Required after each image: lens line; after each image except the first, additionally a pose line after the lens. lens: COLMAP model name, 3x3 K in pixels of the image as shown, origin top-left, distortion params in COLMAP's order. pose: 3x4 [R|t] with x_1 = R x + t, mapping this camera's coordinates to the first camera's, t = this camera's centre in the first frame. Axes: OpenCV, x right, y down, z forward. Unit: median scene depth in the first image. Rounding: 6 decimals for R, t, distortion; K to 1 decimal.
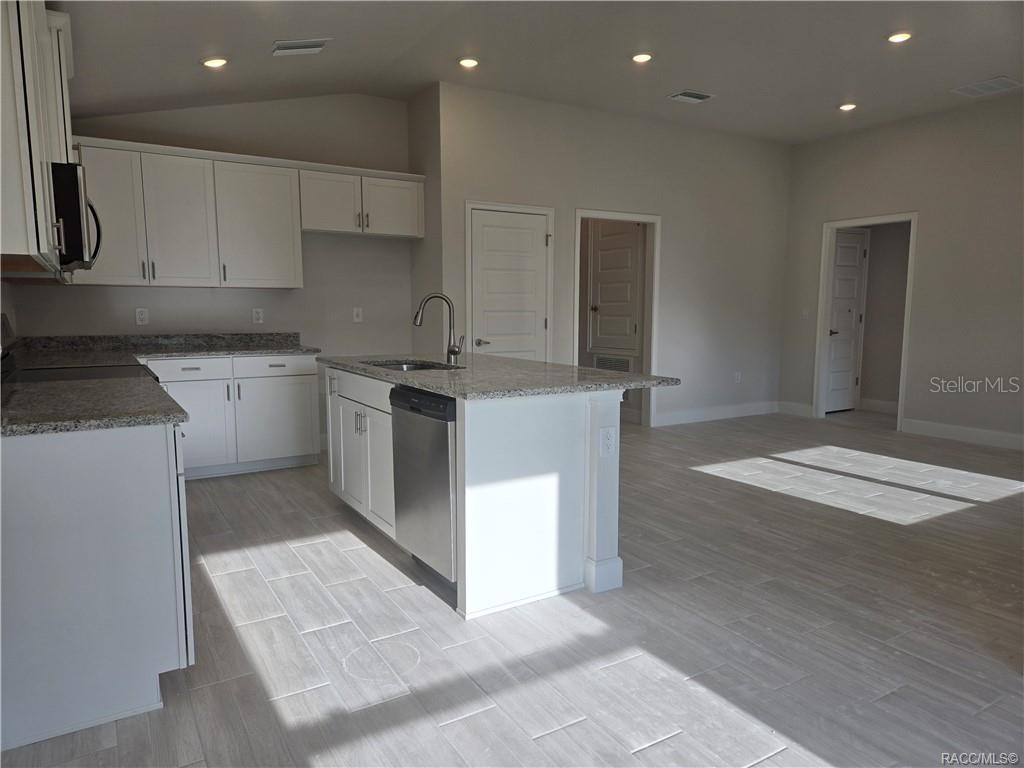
lens RADIAL K [[686.1, 0, 516.3], [0, 686.1, 381.5], [0, 0, 1]] dist [0.037598, -0.002687]
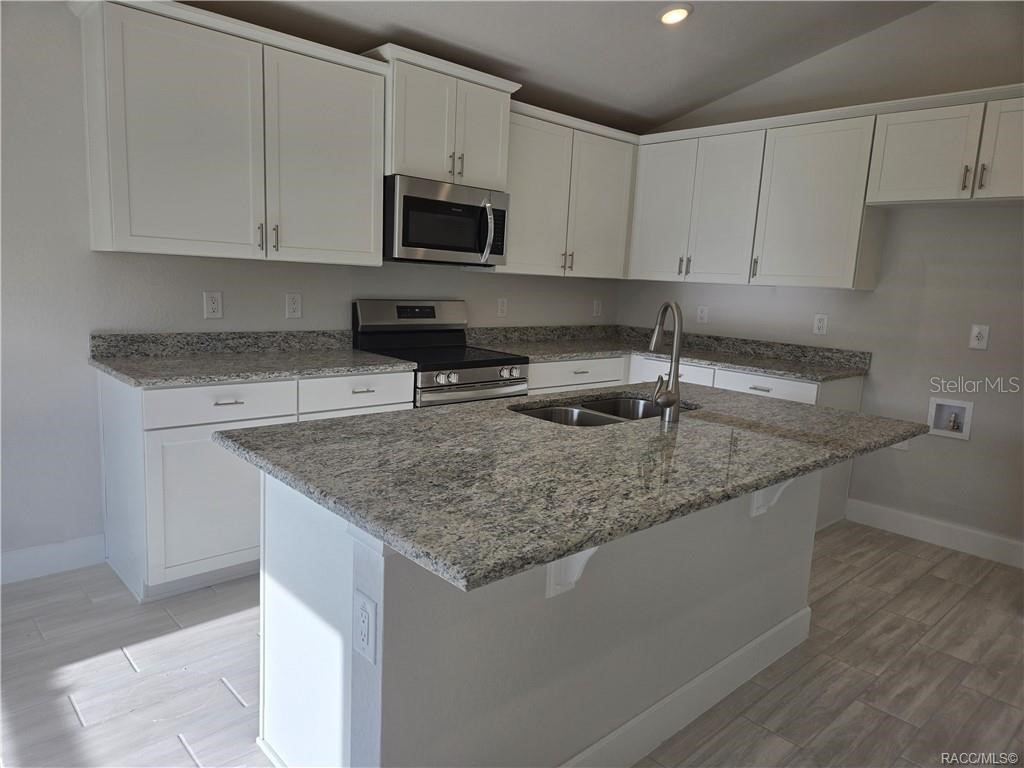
lens RADIAL K [[686.1, 0, 516.3], [0, 686.1, 381.5], [0, 0, 1]] dist [0.037598, -0.002687]
pose [[0.197123, 0.159437, -0.967327, 0.341062], [-0.155948, 0.979224, 0.129618, -0.088856], [0.967896, 0.125302, 0.217892, 0.575900]]
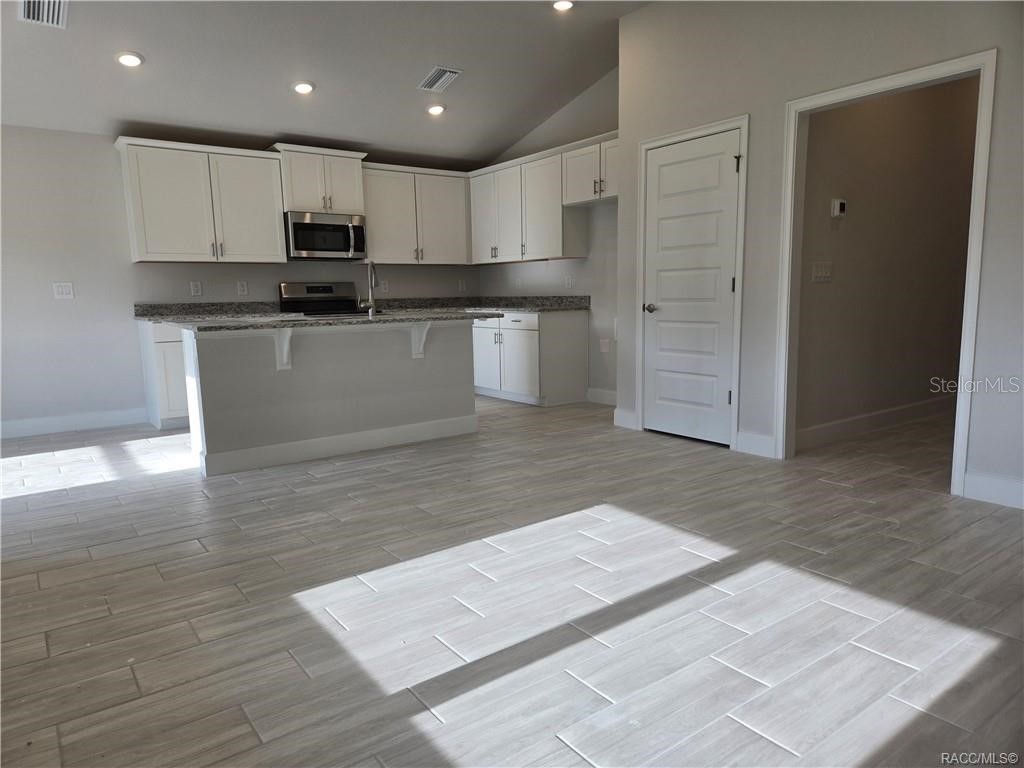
lens RADIAL K [[686.5, 0, 507.9], [0, 686.5, 388.4], [0, 0, 1]] dist [0.030741, 0.000035]
pose [[0.072395, 0.135576, -0.988119, 0.931779], [-0.088966, 0.987647, 0.128993, -0.062378], [0.993400, 0.078570, 0.083562, 0.898690]]
